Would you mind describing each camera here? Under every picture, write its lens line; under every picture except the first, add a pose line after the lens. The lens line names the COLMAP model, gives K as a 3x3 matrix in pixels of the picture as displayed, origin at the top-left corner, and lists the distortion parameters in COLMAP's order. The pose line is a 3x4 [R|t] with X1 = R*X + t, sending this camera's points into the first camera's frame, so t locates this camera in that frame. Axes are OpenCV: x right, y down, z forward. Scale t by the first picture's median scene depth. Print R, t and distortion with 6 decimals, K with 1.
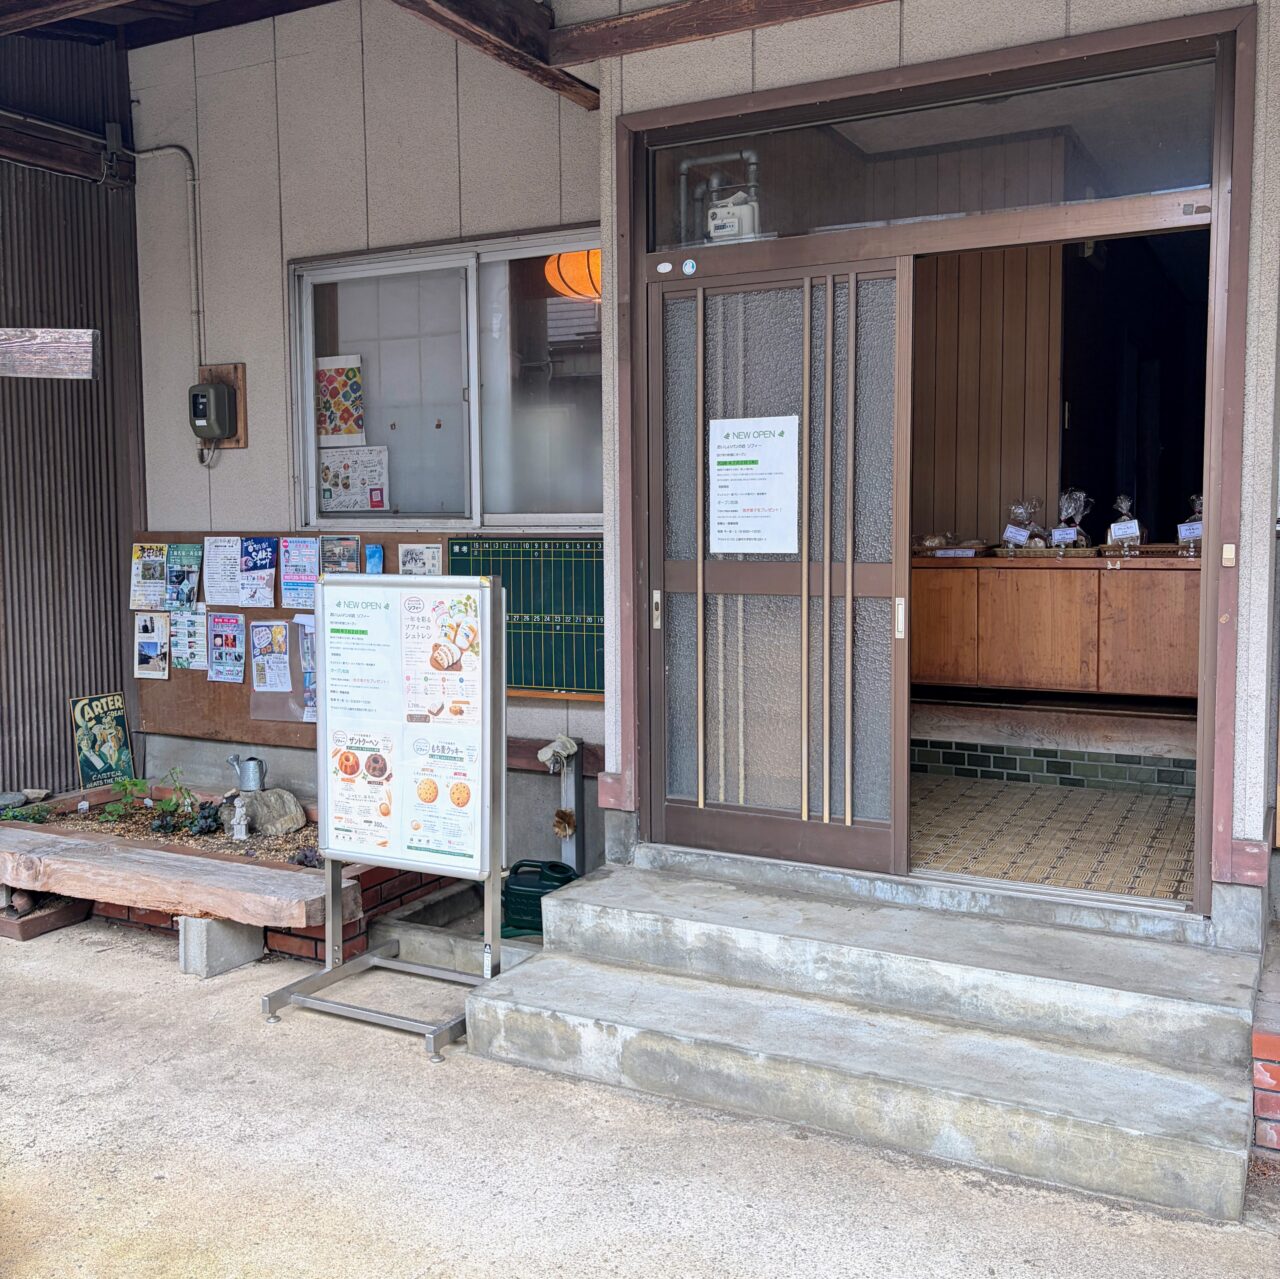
lens RADIAL K [[1292.1, 0, 641.9], [0, 1292.1, 578.7], [0, 0, 1]] dist [0.105861, -0.008889]
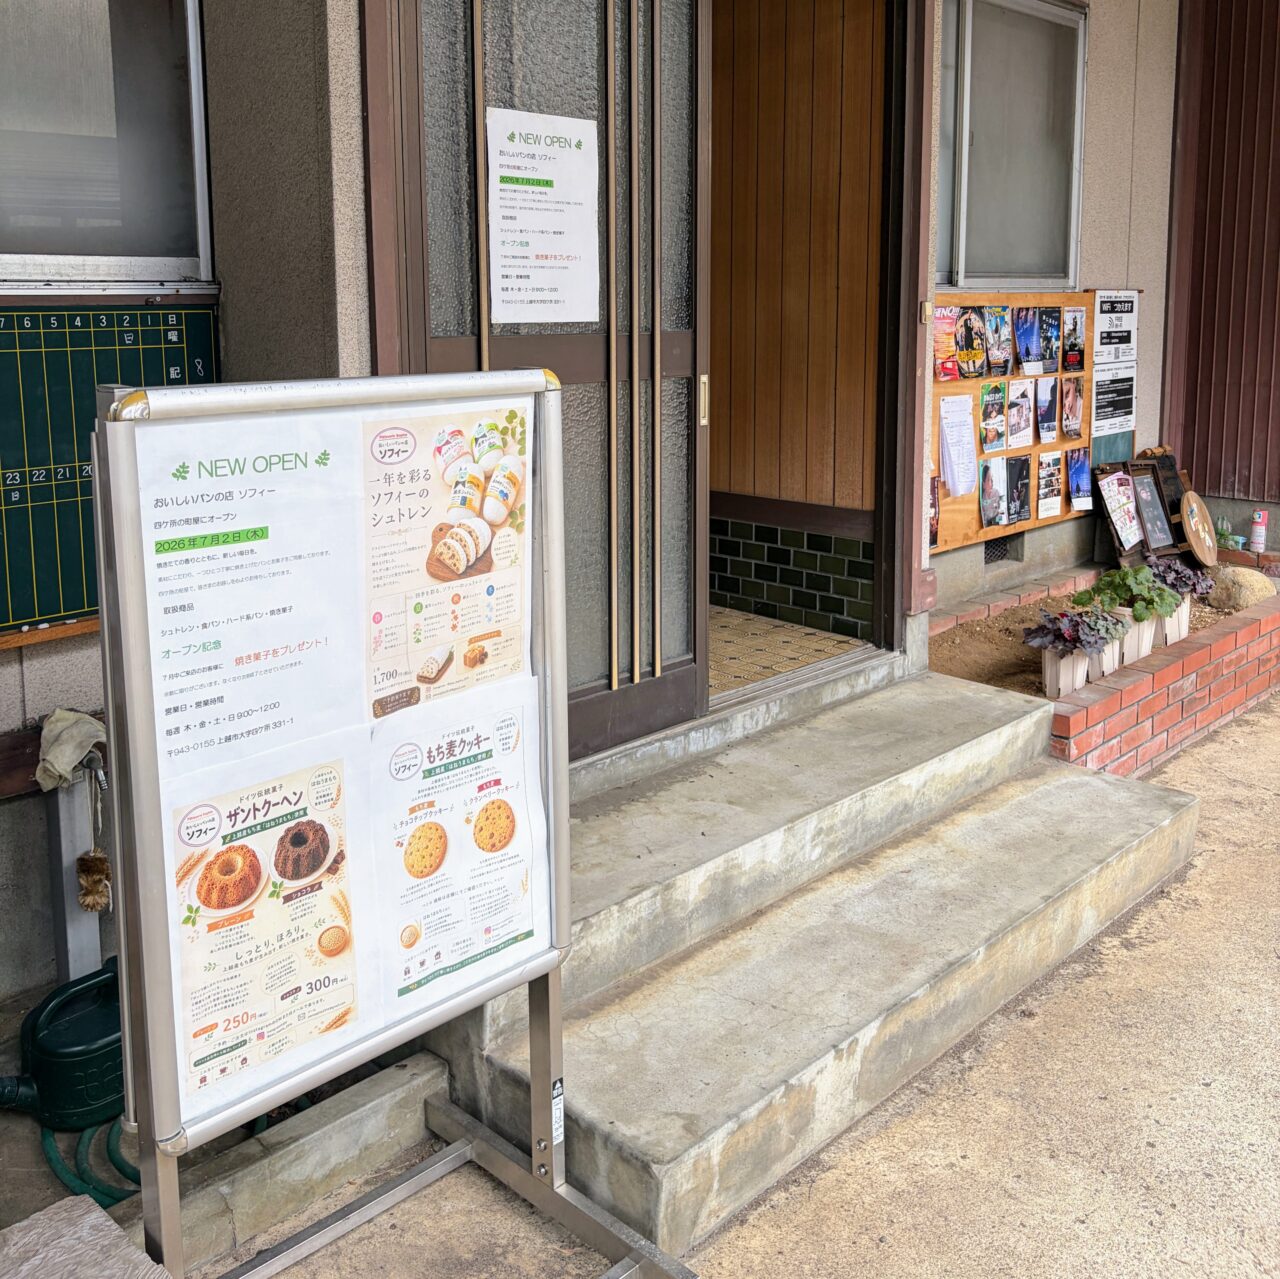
lens RADIAL K [[1299.2, 0, 641.4], [0, 1299.2, 450.1], [0, 0, 1]] dist [0.085386, -0.188448]
pose [[0.287730, -0.102702, 0.952189, -0.565392], [0.051440, 0.994456, 0.091717, -0.014028], [-0.956329, 0.022590, 0.291418, 0.792754]]
